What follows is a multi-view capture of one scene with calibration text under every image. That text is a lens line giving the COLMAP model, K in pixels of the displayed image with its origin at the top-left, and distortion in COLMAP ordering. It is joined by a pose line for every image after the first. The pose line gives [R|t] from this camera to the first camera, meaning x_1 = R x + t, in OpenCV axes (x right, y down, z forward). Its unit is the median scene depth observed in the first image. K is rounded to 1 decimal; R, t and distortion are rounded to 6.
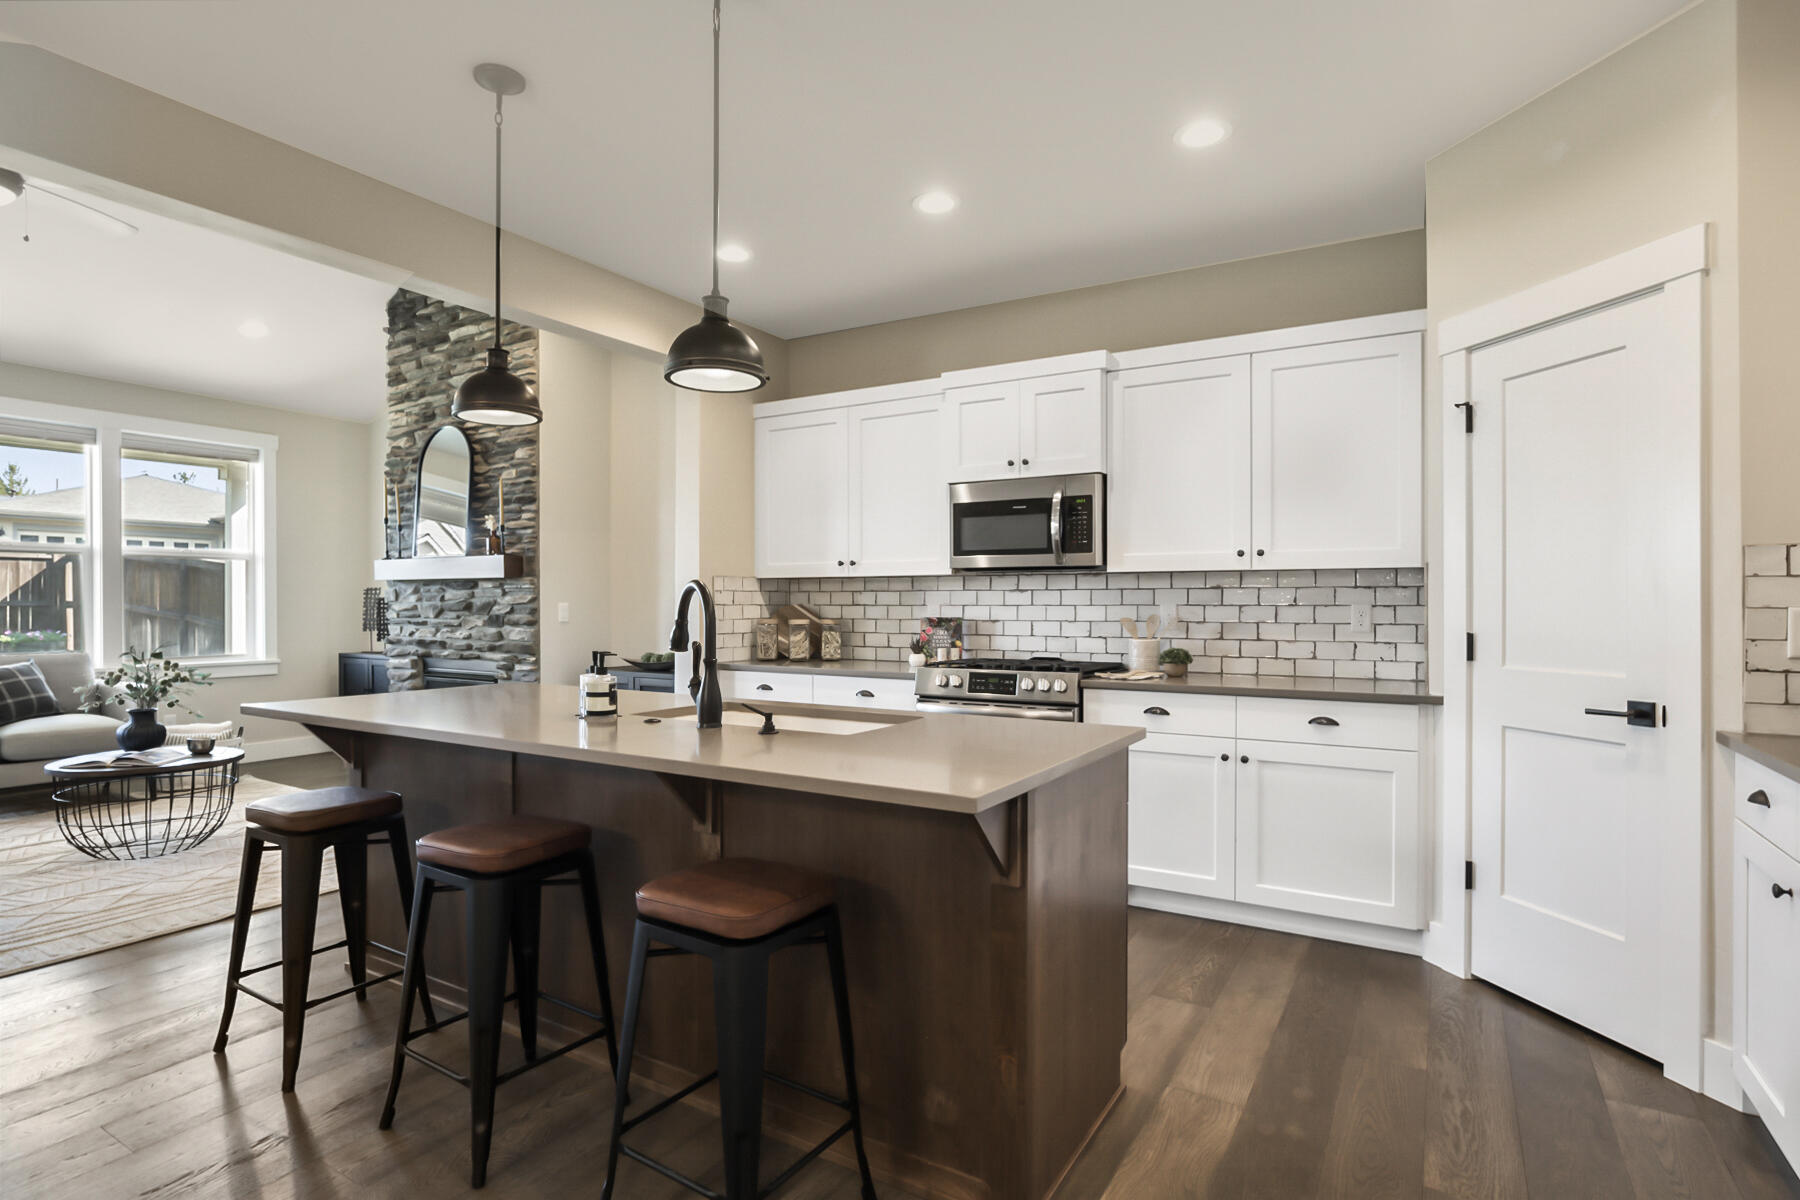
lens RADIAL K [[916.6, 0, 899.1], [0, 916.6, 606.1], [0, 0, 1]] dist [-0.024526, 0.011482]
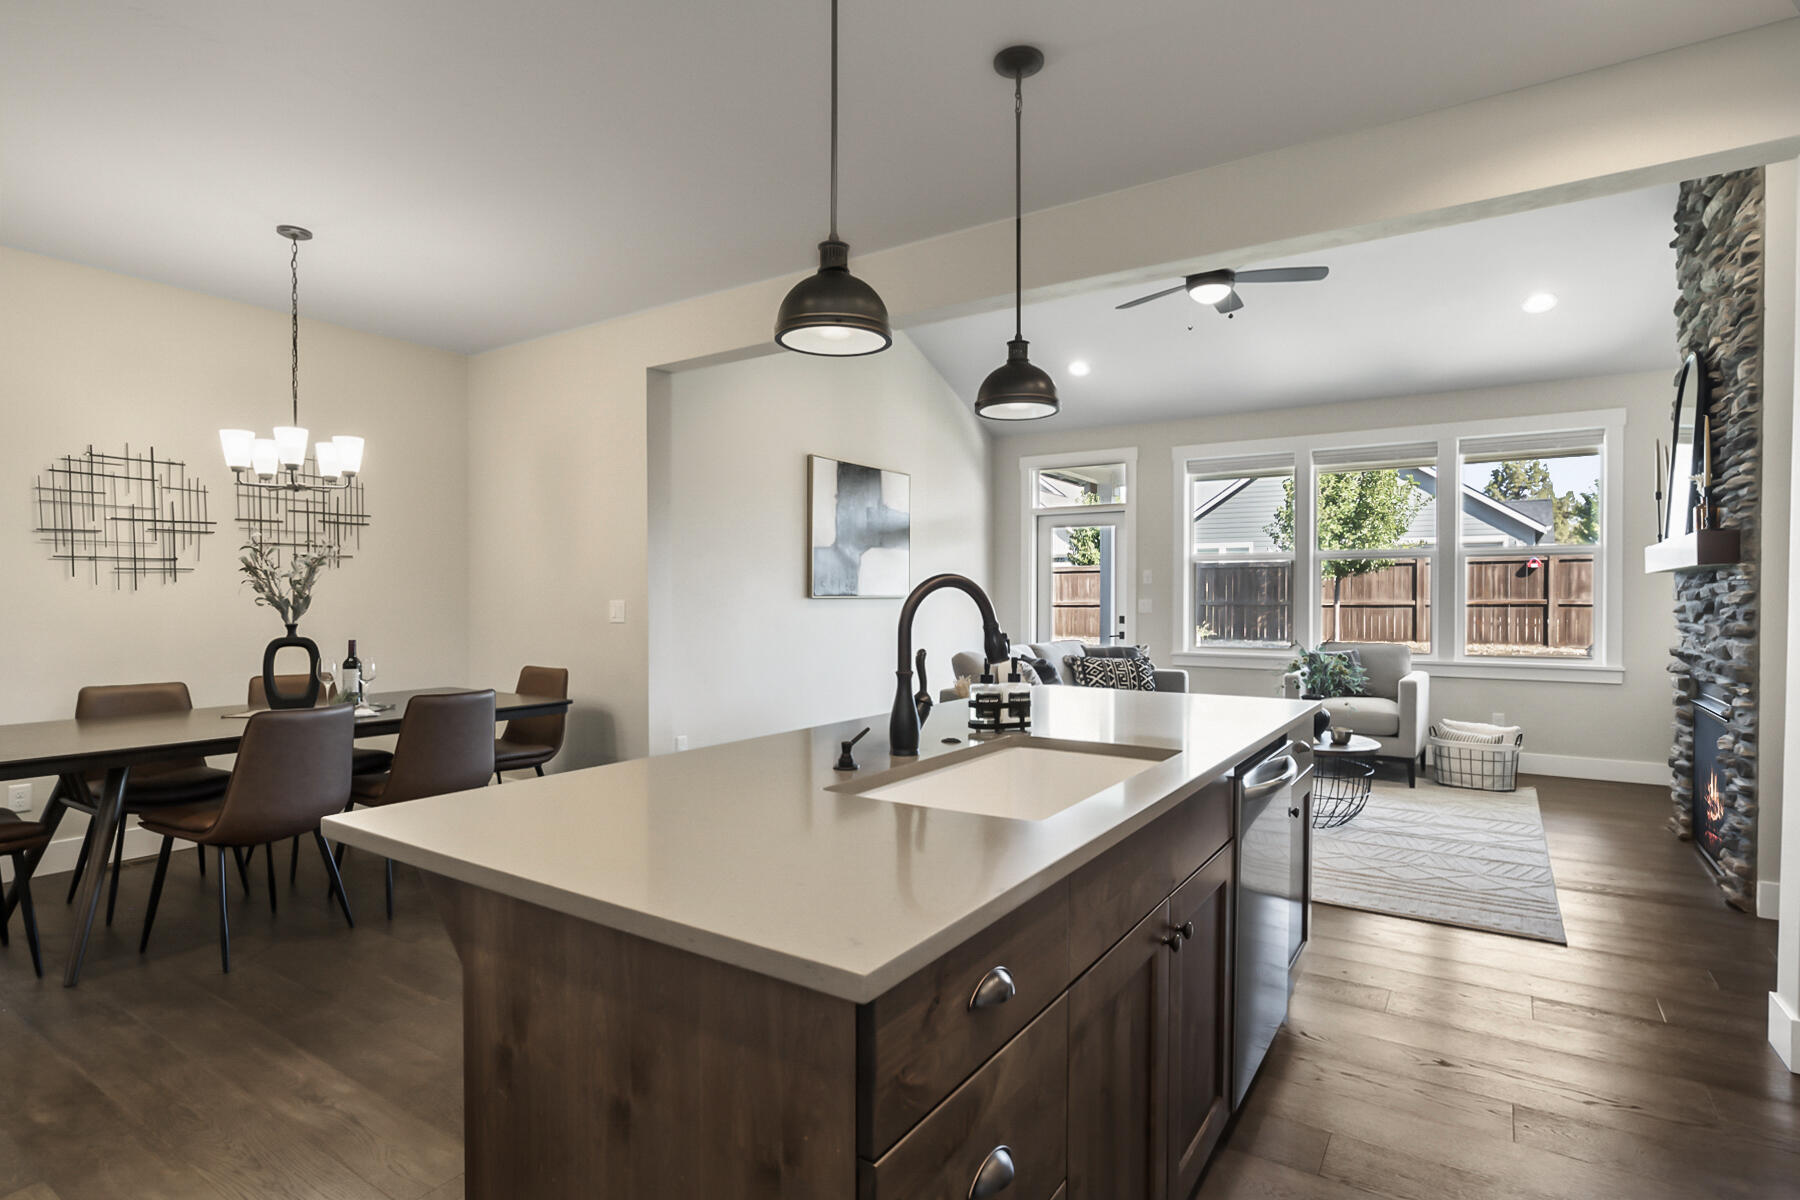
lens RADIAL K [[916.6, 0, 892.1], [0, 916.6, 601.3], [0, 0, 1]] dist [-0.024526, 0.011482]
pose [[-0.040723, 0.003442, -0.999165, 0.253638], [-0.008470, 0.999957, 0.003790, -0.001770], [0.999135, 0.008617, -0.040692, 0.428199]]
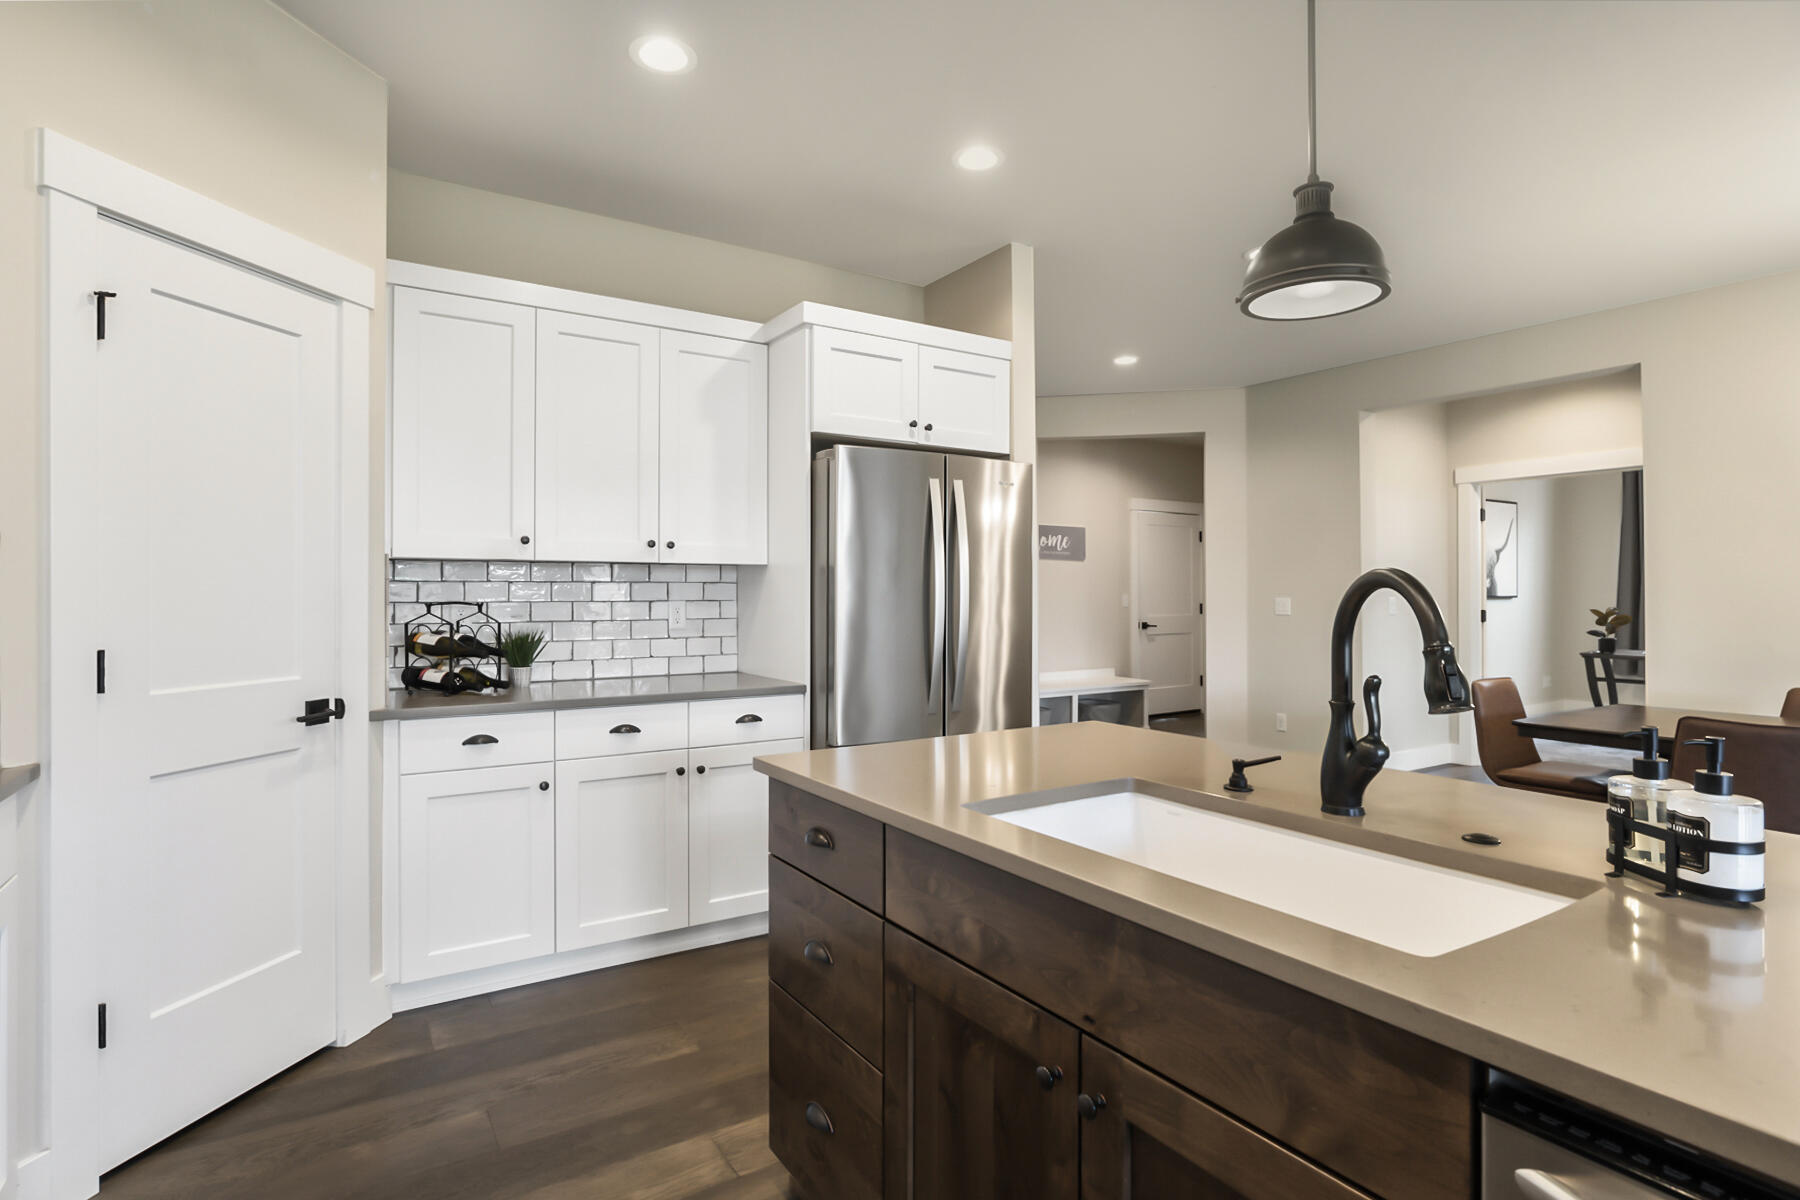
lens RADIAL K [[916.6, 0, 900.6], [0, 916.6, 588.8], [0, 0, 1]] dist [-0.024526, 0.011482]
pose [[-0.899019, 0.002745, 0.437901, -0.086742], [0.003233, 0.999995, 0.000369, -0.006478], [-0.437898, 0.001747, -0.899023, 0.701433]]
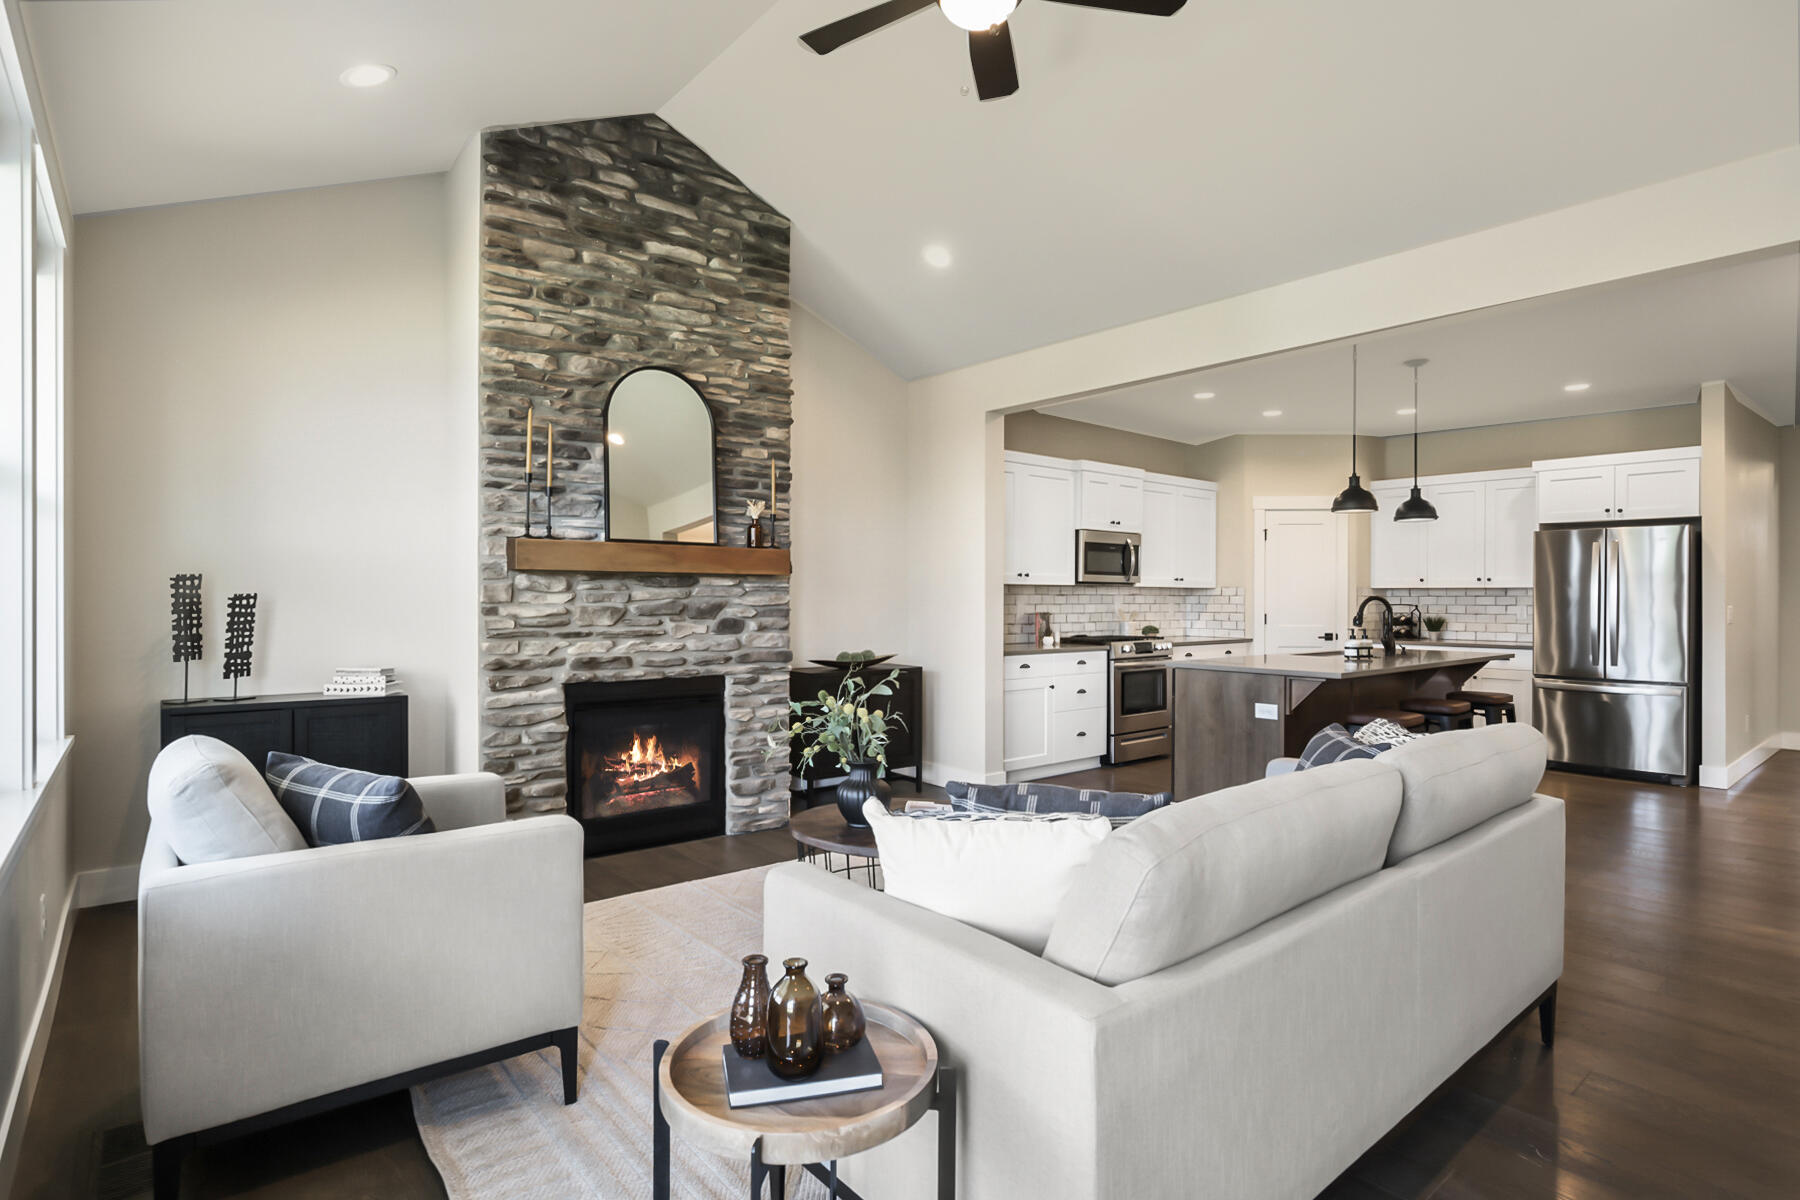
lens RADIAL K [[916.6, 0, 902.8], [0, 916.6, 599.9], [0, 0, 1]] dist [-0.024526, 0.011482]
pose [[0.323996, -0.001492, 0.946057, -1.212780], [0.001246, 0.999999, 0.001151, -0.008610], [-0.946058, 0.000806, 0.323997, 0.602677]]
